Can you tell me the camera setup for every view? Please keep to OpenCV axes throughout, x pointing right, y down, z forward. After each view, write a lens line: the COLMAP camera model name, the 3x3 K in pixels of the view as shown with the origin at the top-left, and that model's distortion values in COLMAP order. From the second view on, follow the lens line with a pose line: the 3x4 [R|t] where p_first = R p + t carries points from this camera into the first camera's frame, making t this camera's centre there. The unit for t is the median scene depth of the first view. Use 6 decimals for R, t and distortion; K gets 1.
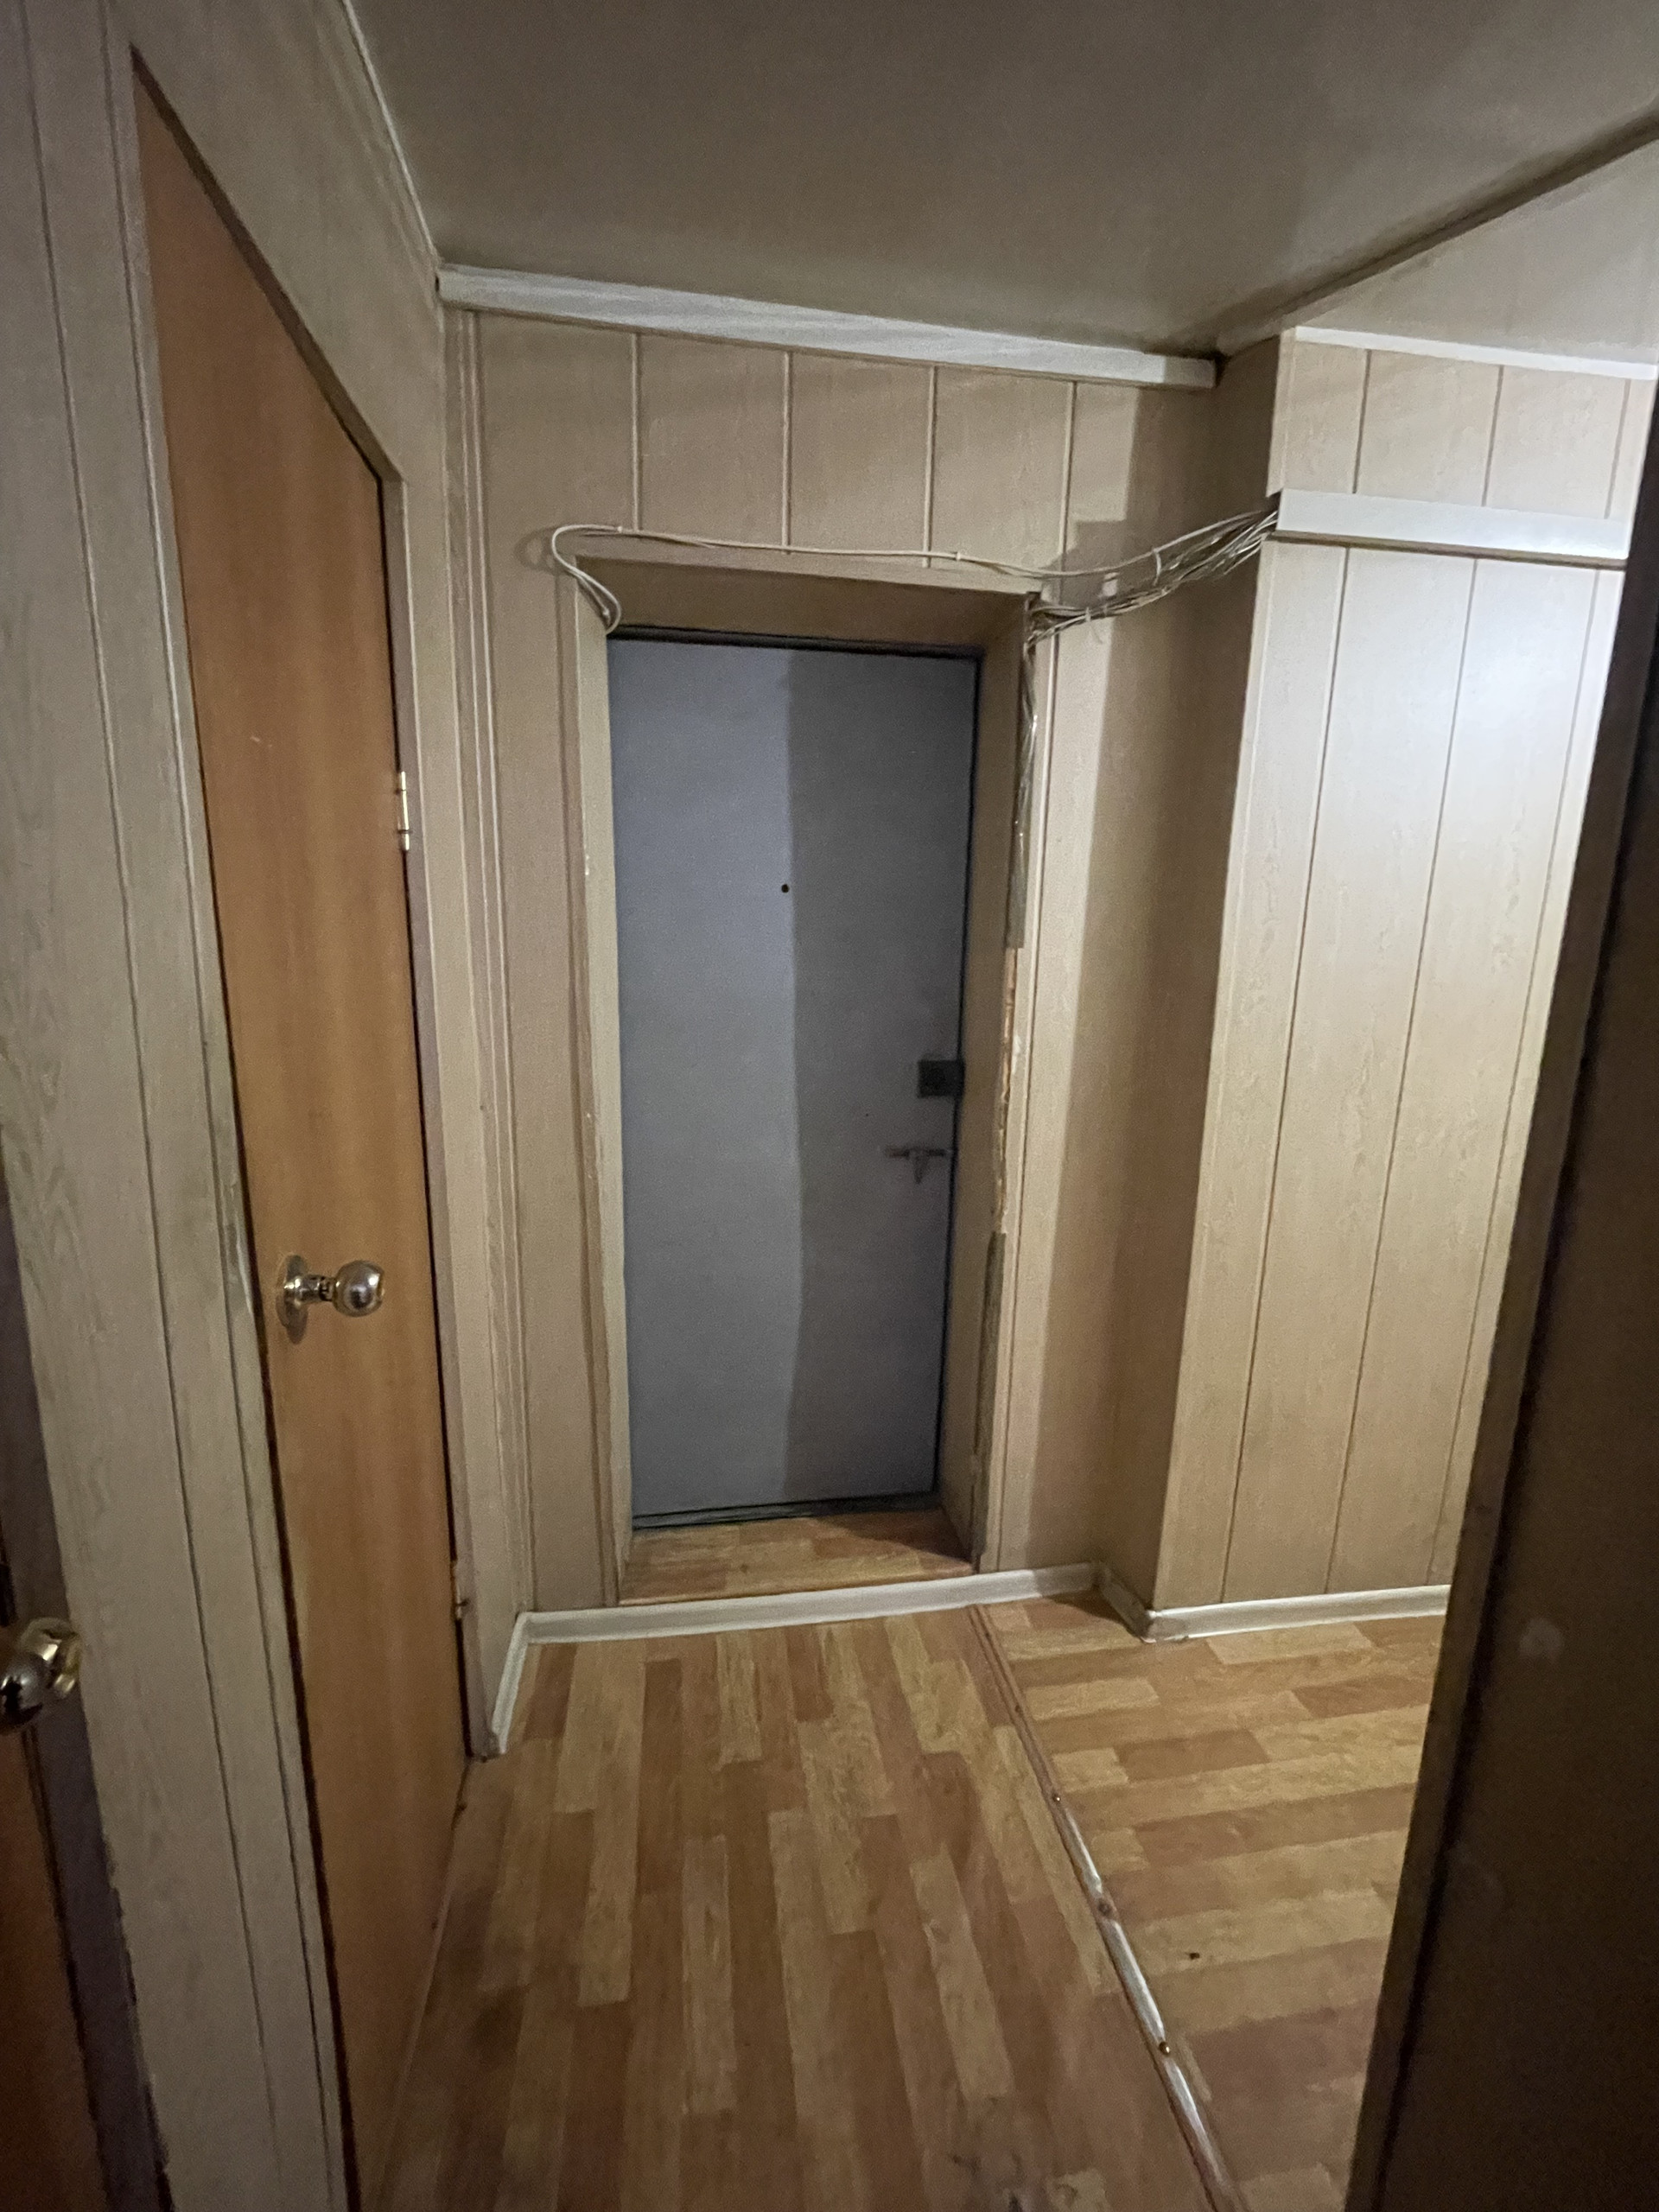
lens RADIAL K [[892.8, 0, 824.3], [0, 892.8, 1100.5], [0, 0, 1]] dist [-0.007831, 0.001070]
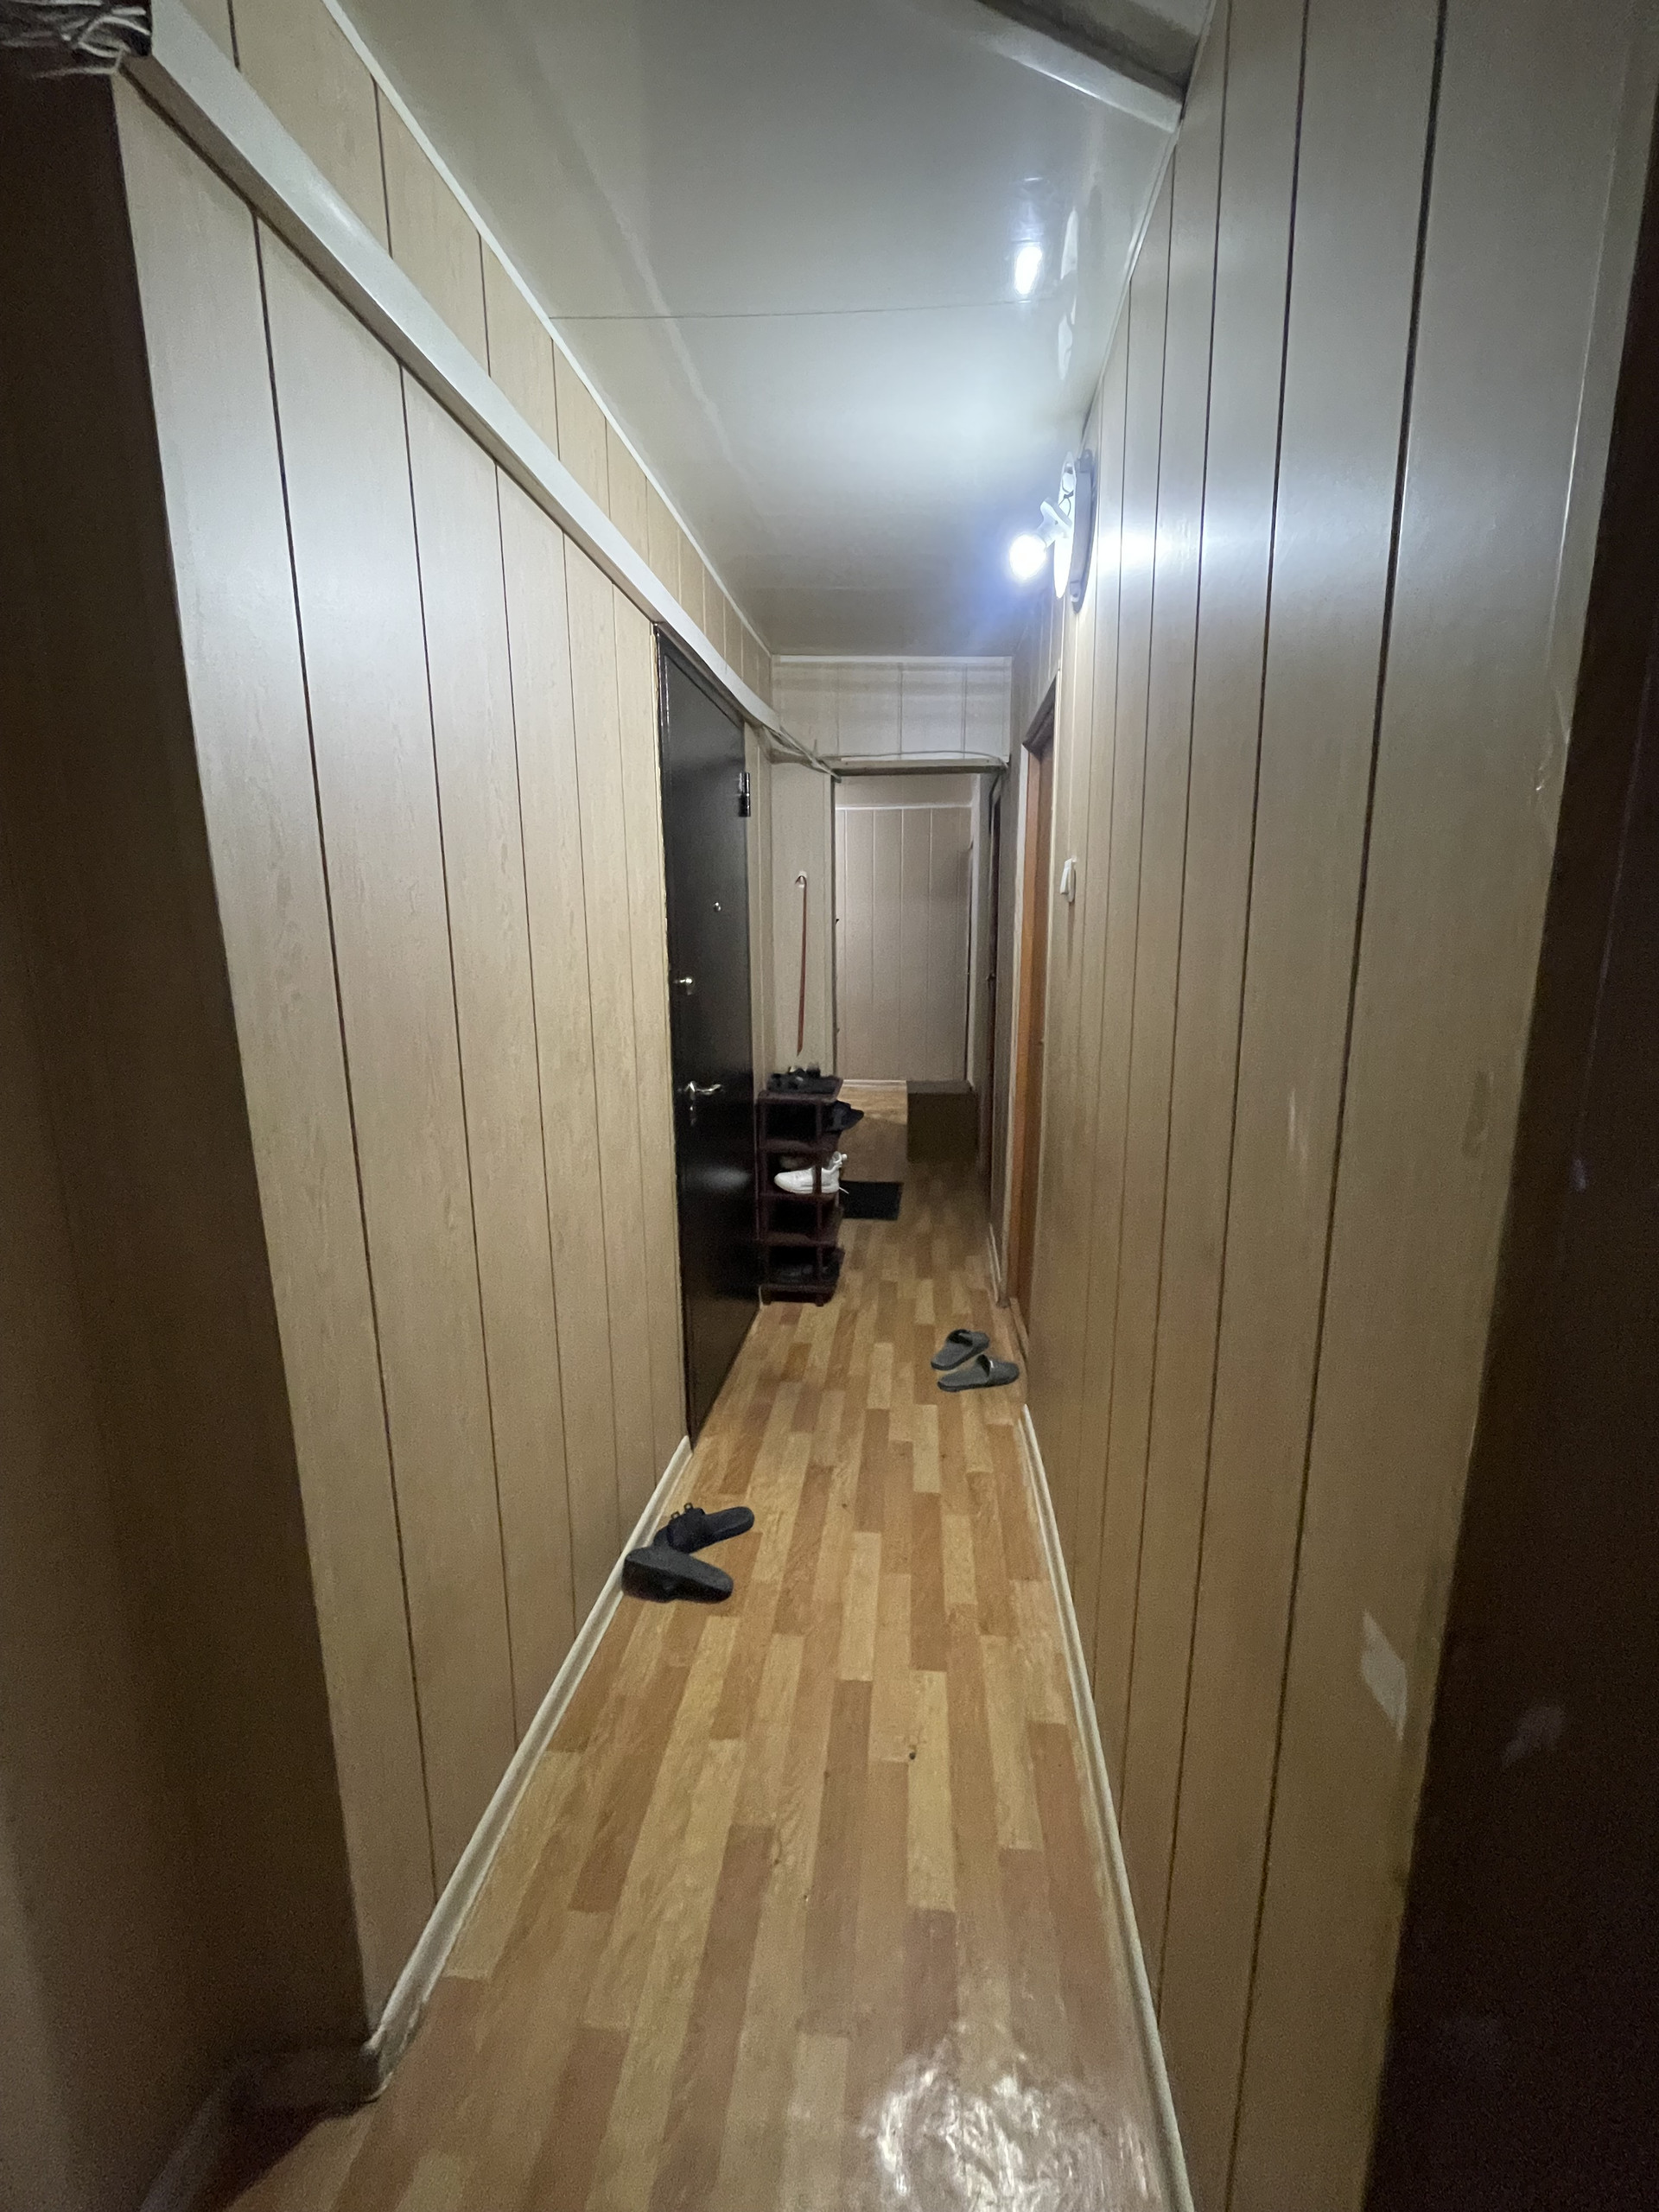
lens RADIAL K [[892.8, 0, 832.7], [0, 892.8, 1098.7], [0, 0, 1]] dist [-0.007831, 0.001070]
pose [[0.245889, -0.203920, 0.947605, 0.014208], [0.192568, 0.968410, 0.158428, -0.067108], [-0.949977, 0.143523, 0.277389, 0.466522]]
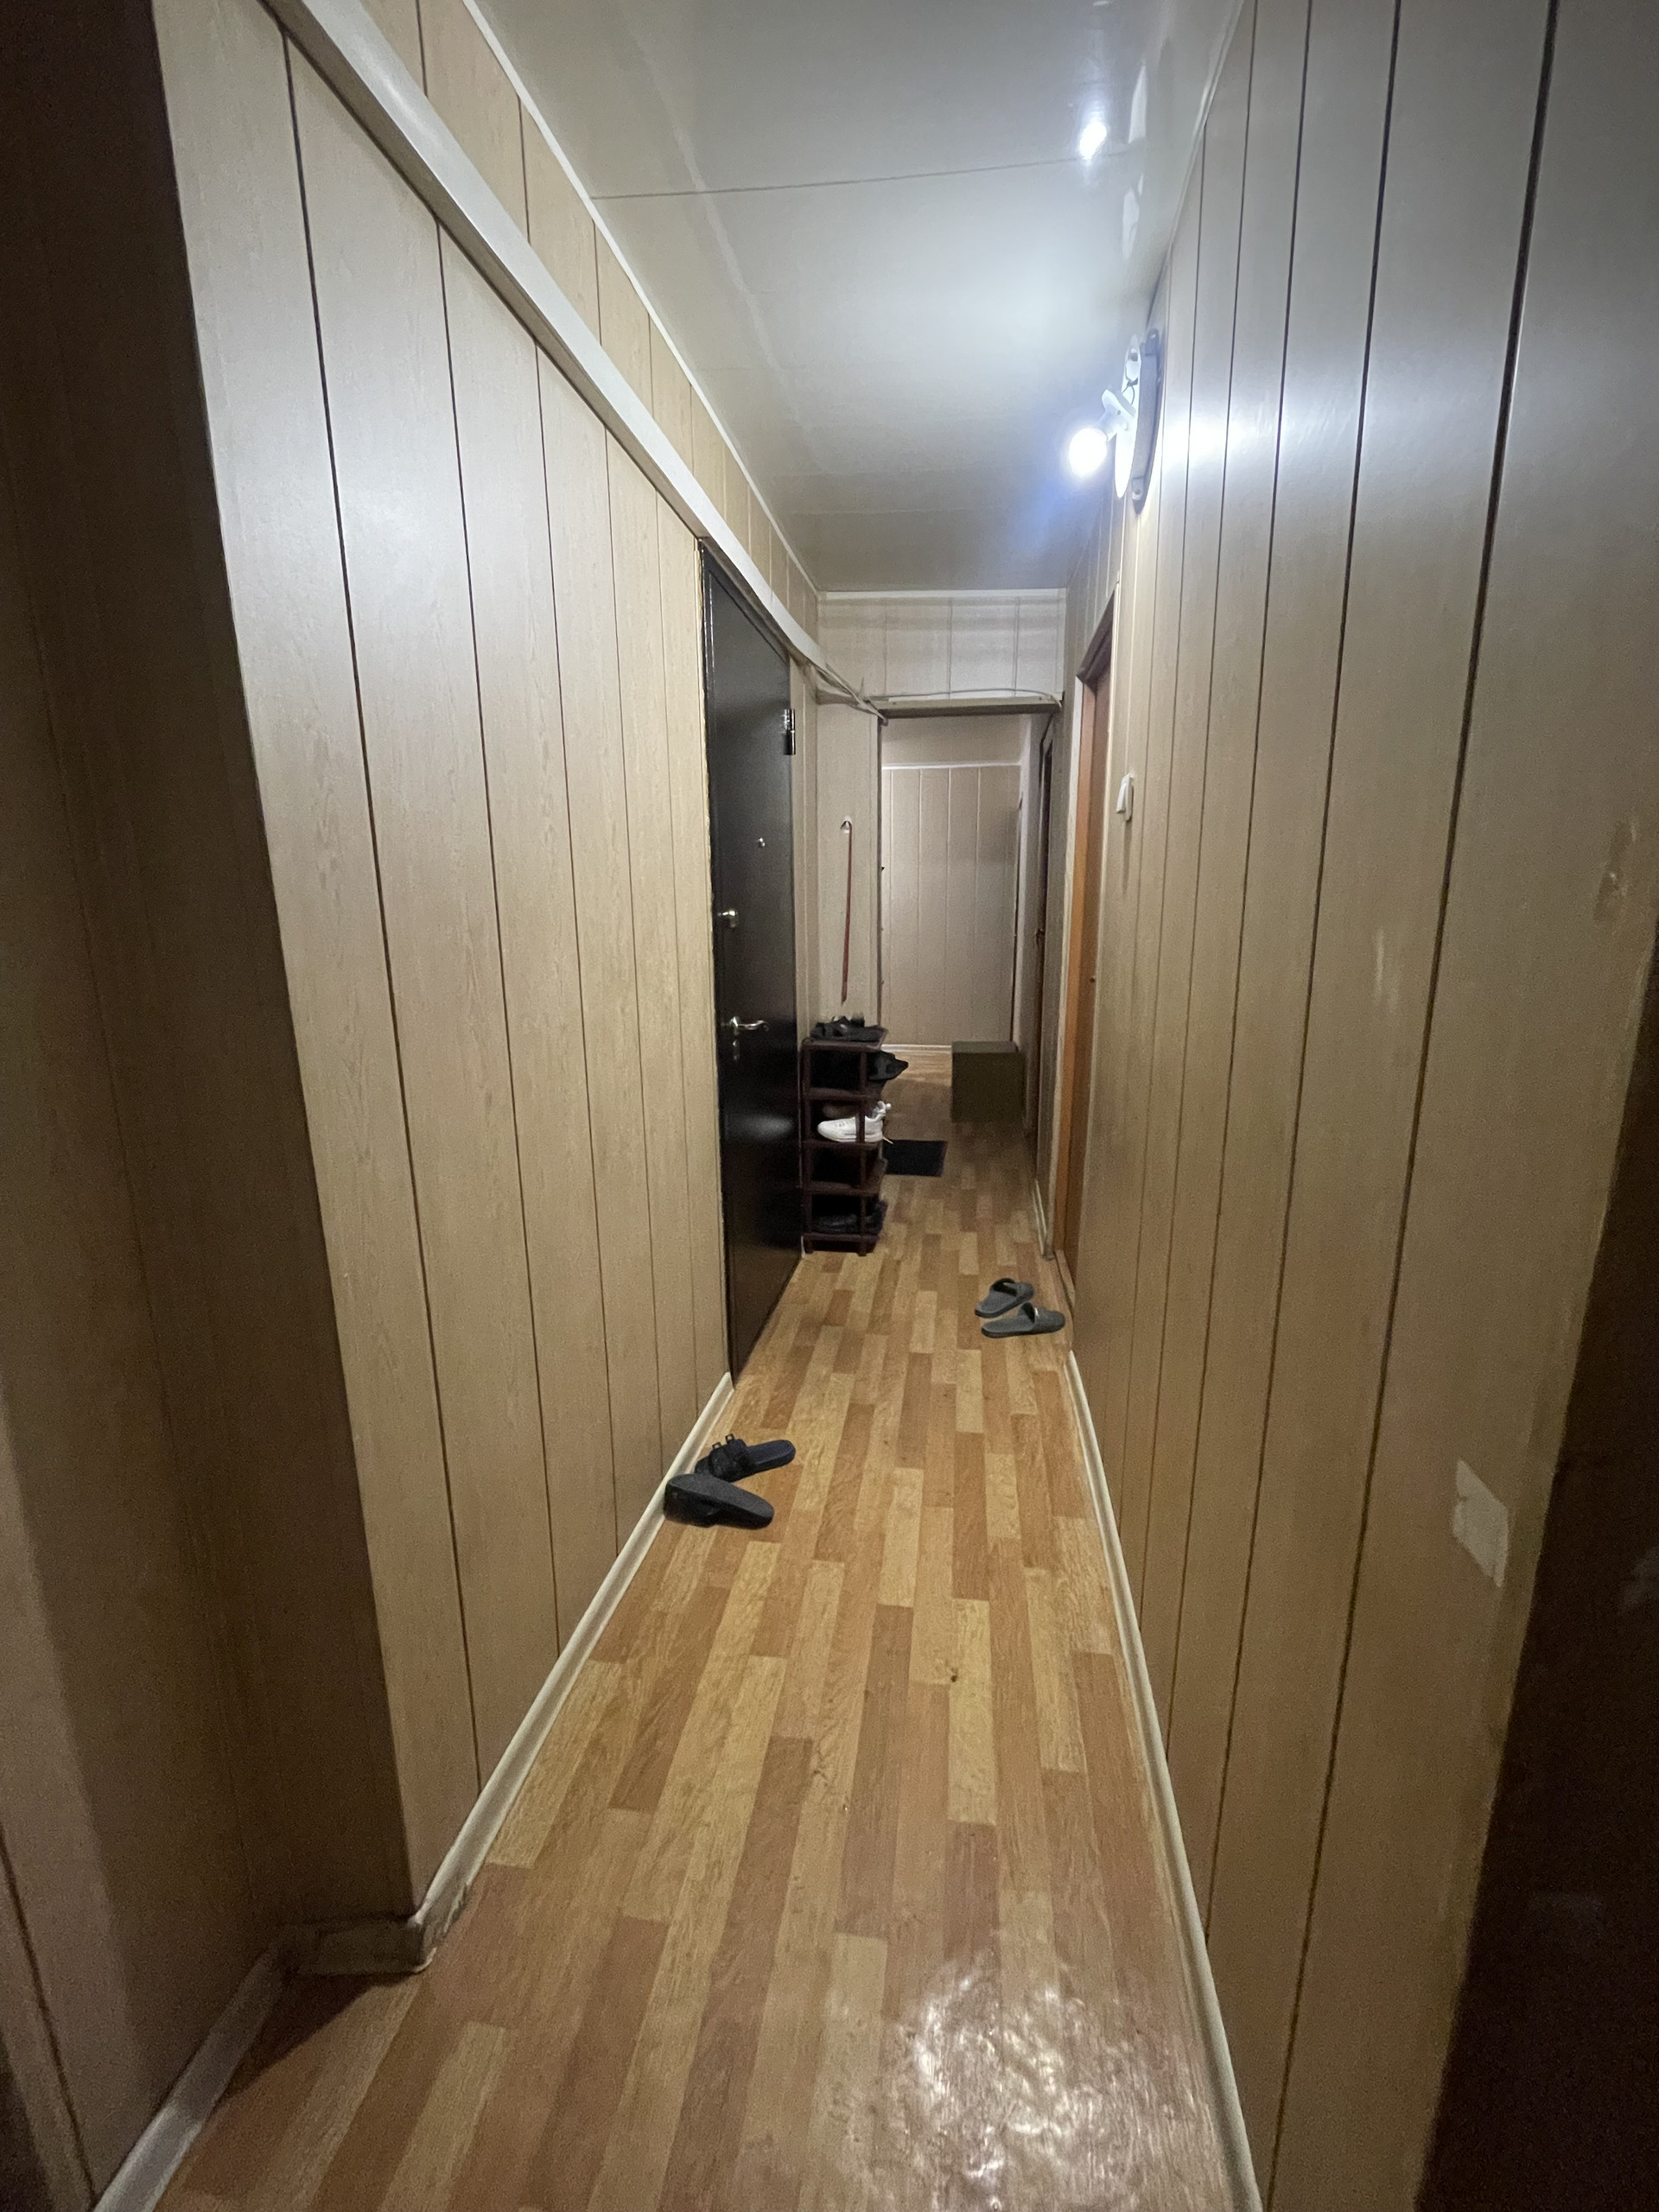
lens RADIAL K [[892.8, 0, 832.1], [0, 892.8, 1098.4], [0, 0, 1]] dist [-0.007831, 0.001070]
pose [[0.293189, -0.226336, 0.928877, 0.020393], [0.193541, 0.965508, 0.174172, -0.006985], [-0.936260, 0.128711, 0.326882, 0.482416]]
